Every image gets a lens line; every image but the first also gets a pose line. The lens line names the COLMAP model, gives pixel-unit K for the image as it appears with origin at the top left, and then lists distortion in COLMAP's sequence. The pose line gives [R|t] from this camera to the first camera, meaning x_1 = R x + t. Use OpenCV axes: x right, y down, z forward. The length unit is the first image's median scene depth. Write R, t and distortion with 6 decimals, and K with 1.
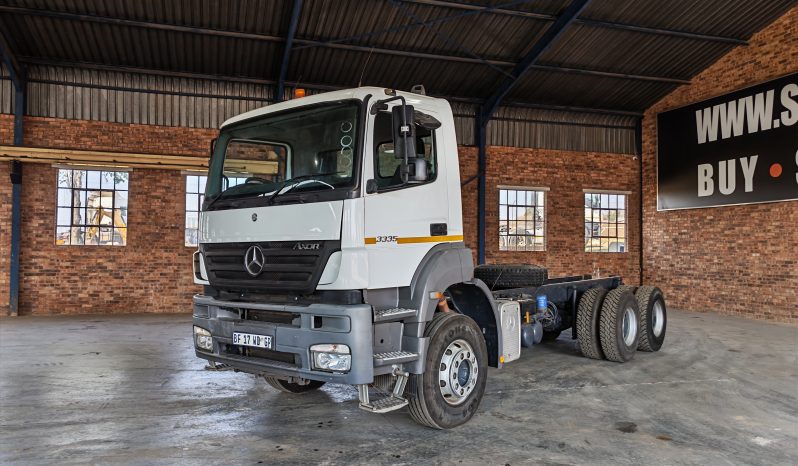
lens RADIAL K [[603.9, 0, 393.0], [0, 603.9, 232.7], [0, 0, 1]] dist [0.053104, -0.036732]
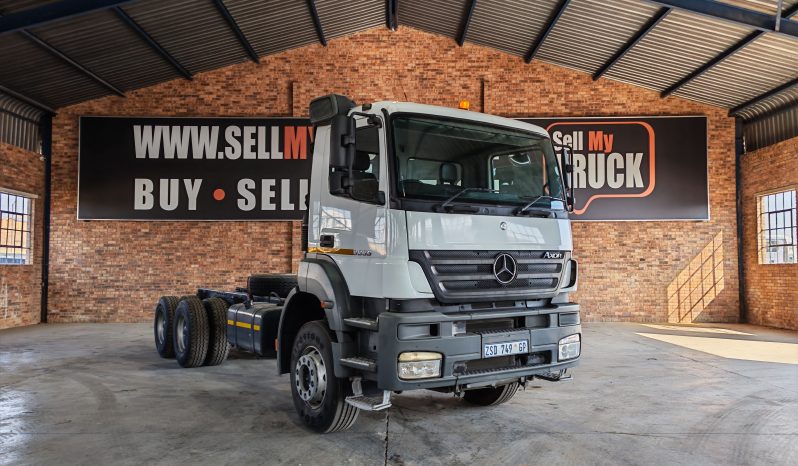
lens RADIAL K [[601.0, 0, 392.3], [0, 601.0, 237.3], [0, 0, 1]] dist [0.076267, -0.069166]
pose [[0.295435, 0.039056, 0.954564, -0.375070], [-0.026011, 0.999122, -0.032829, 0.010379], [-0.955009, -0.015130, 0.296192, 0.316350]]
